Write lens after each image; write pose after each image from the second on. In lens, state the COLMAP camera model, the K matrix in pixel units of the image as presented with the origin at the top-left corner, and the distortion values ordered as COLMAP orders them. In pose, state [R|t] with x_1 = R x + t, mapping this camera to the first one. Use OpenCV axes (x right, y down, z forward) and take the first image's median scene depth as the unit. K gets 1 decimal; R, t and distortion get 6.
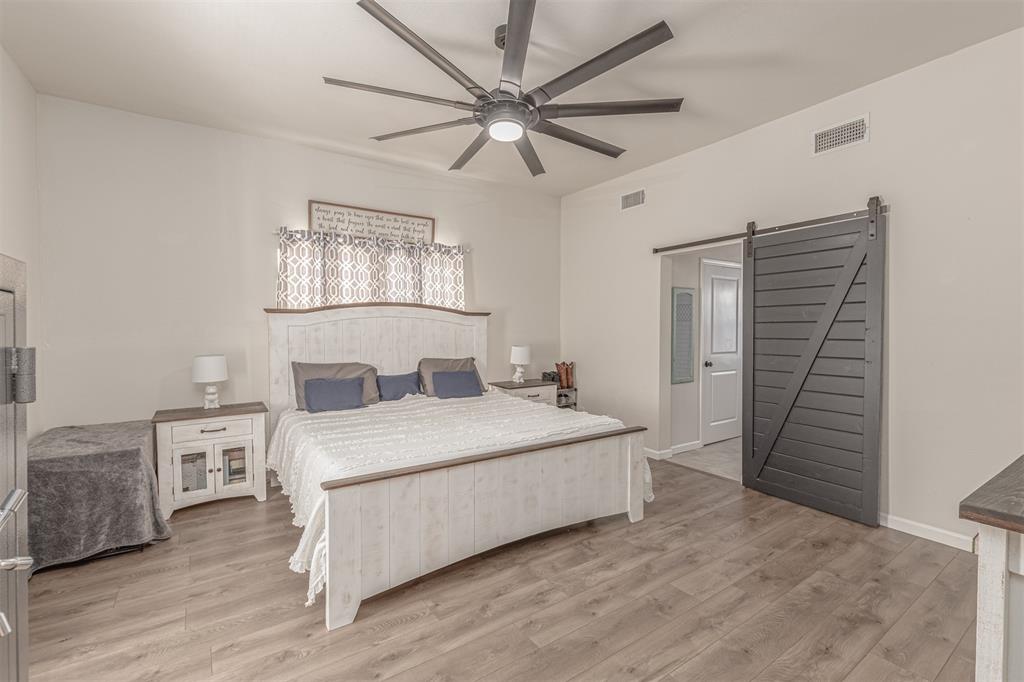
lens RADIAL K [[443.9, 0, 518.8], [0, 443.9, 335.3], [0, 0, 1]] dist [0.002355, 0.000874]
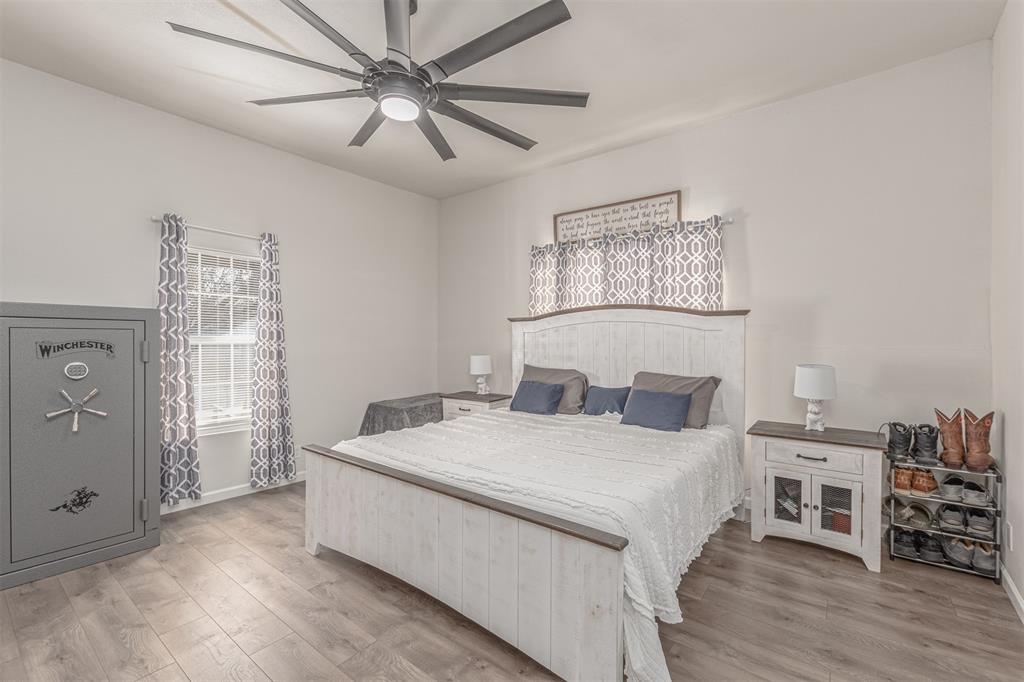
lens RADIAL K [[443.9, 0, 488.0], [0, 443.9, 337.4], [0, 0, 1]] dist [0.002355, 0.000874]
pose [[0.294618, 0.004413, -0.955605, 0.486258], [-0.017025, 0.999855, -0.000632, -0.005075], [0.955463, 0.016455, 0.294650, 0.512826]]
